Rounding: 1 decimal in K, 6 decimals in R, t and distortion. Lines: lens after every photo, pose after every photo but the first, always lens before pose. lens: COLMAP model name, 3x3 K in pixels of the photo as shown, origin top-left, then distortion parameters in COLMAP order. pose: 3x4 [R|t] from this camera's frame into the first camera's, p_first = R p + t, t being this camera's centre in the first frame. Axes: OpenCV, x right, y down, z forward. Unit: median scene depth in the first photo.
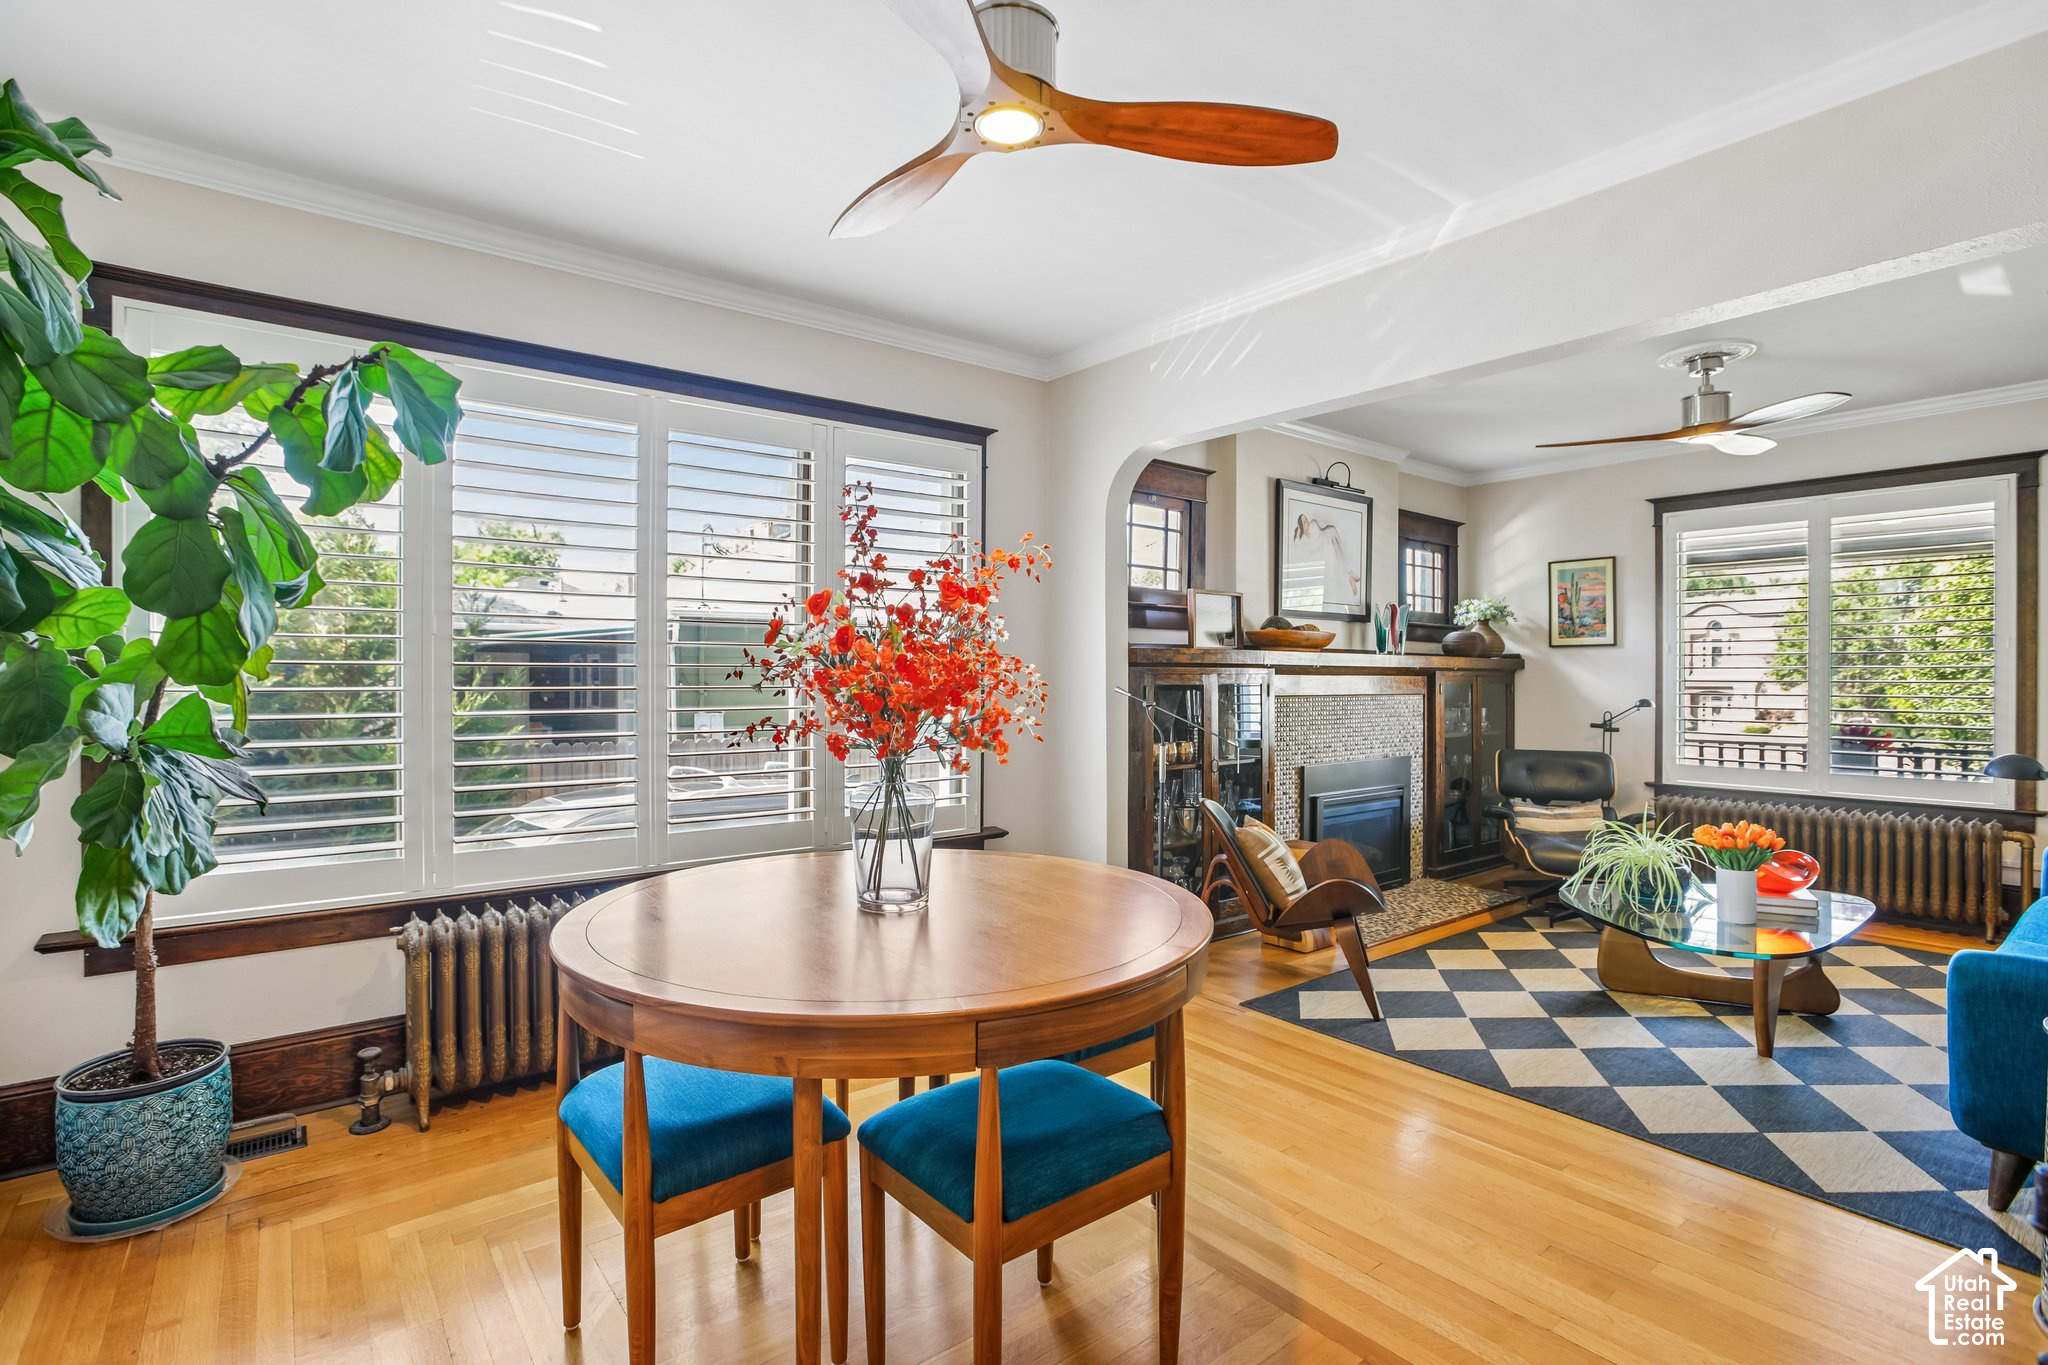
lens RADIAL K [[968.5, 0, 1017.0], [0, 968.5, 683.6], [0, 0, 1]] dist [-0.059413, 0.032429]
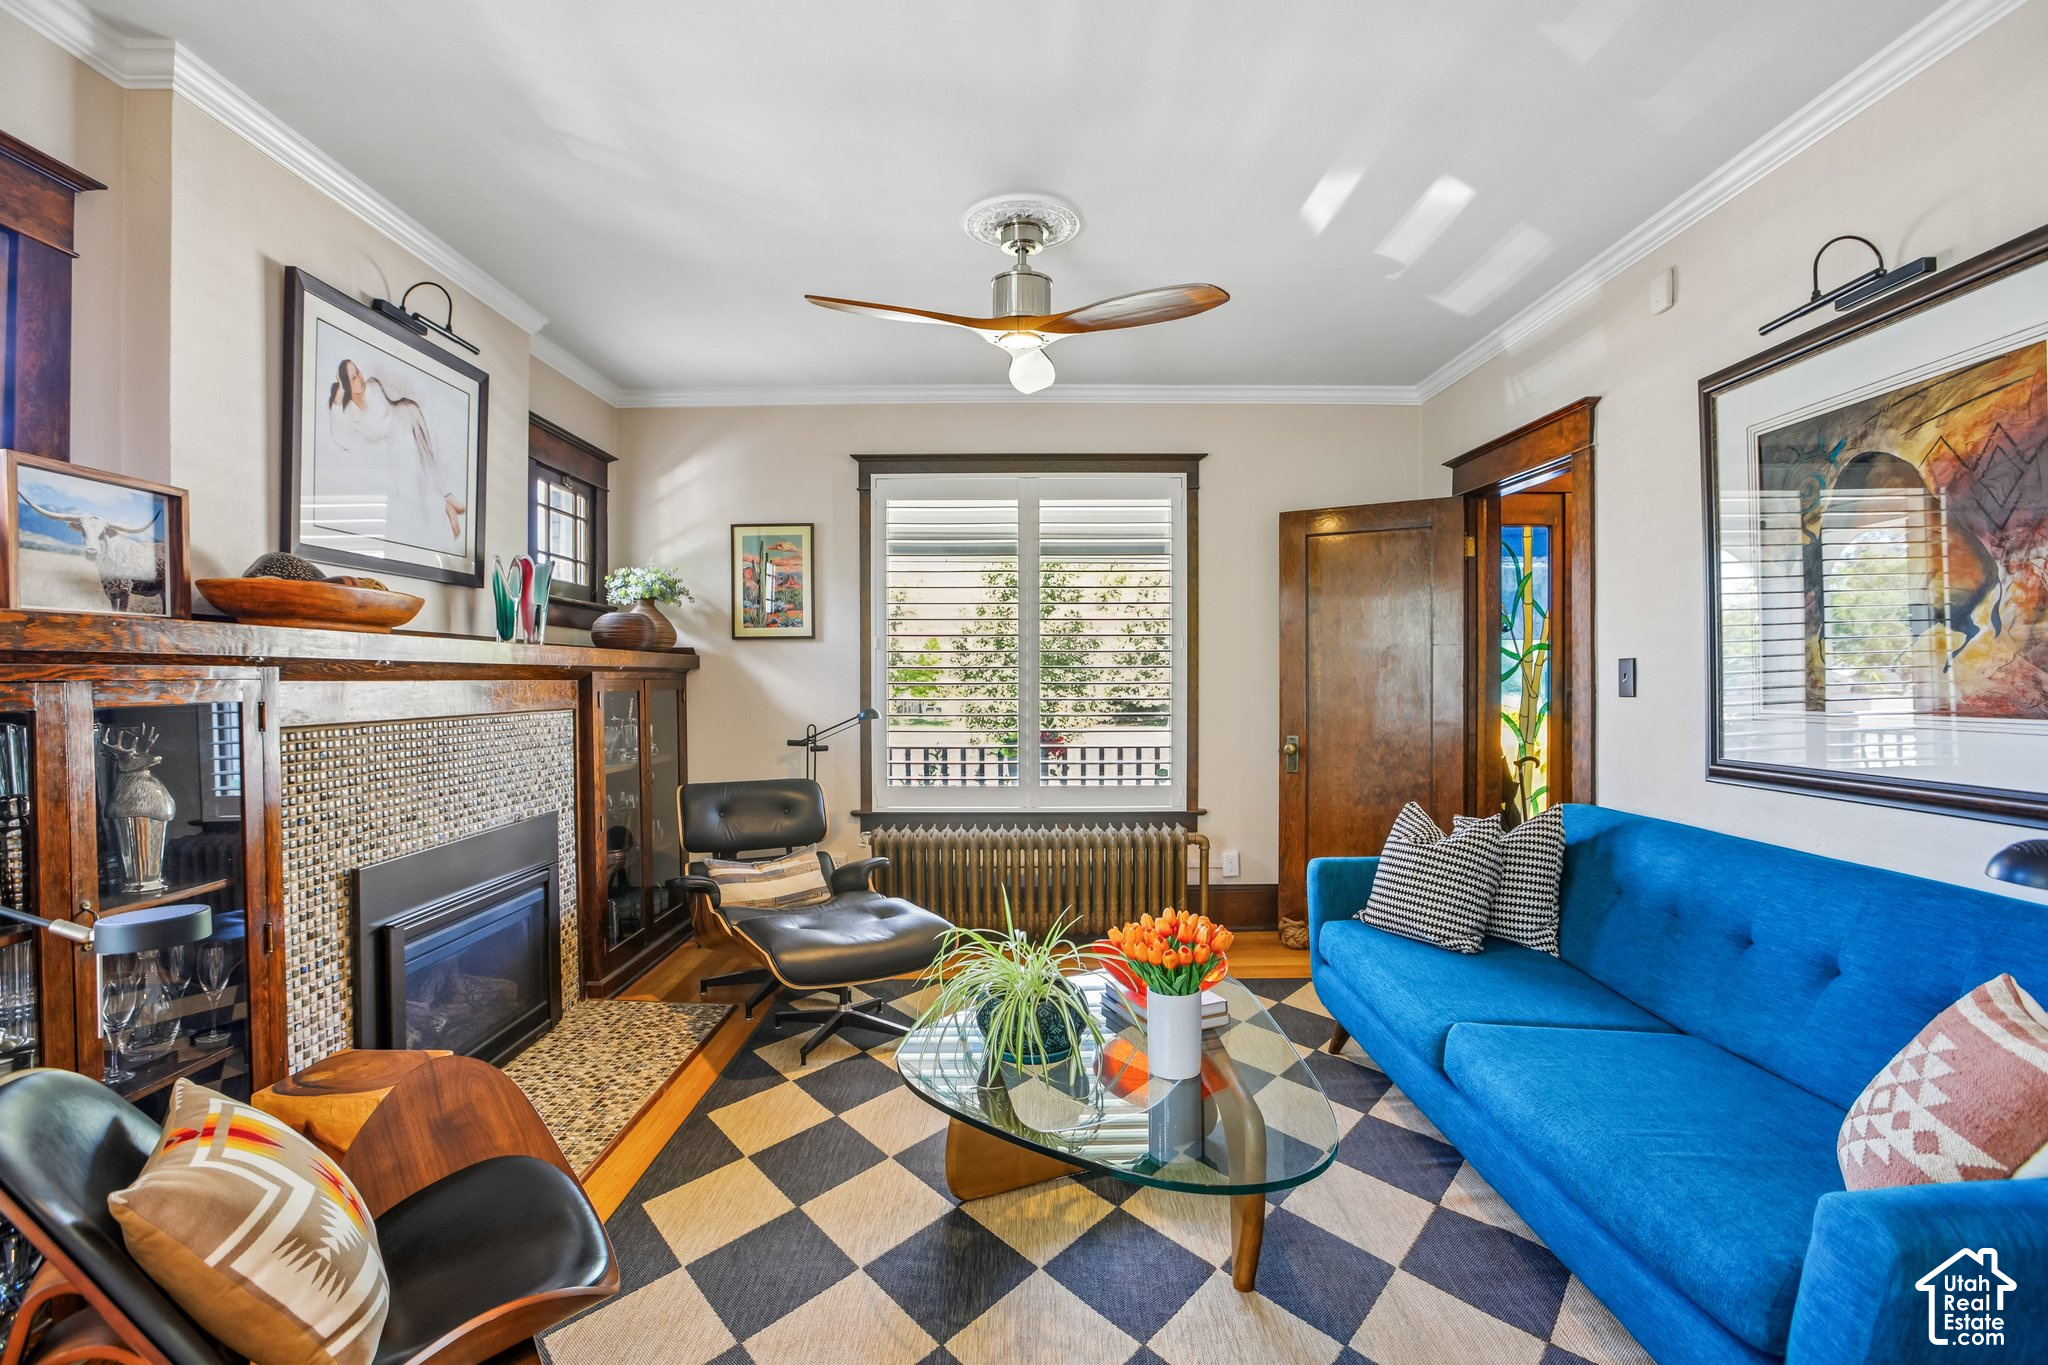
lens RADIAL K [[968.5, 0, 1017.0], [0, 968.5, 683.6], [0, 0, 1]] dist [-0.059413, 0.032429]
pose [[0.619237, -0.010237, 0.785137, 0.114982], [0.009829, 0.999938, 0.005286, -0.005717], [-0.785142, 0.004444, 0.619299, 0.392612]]
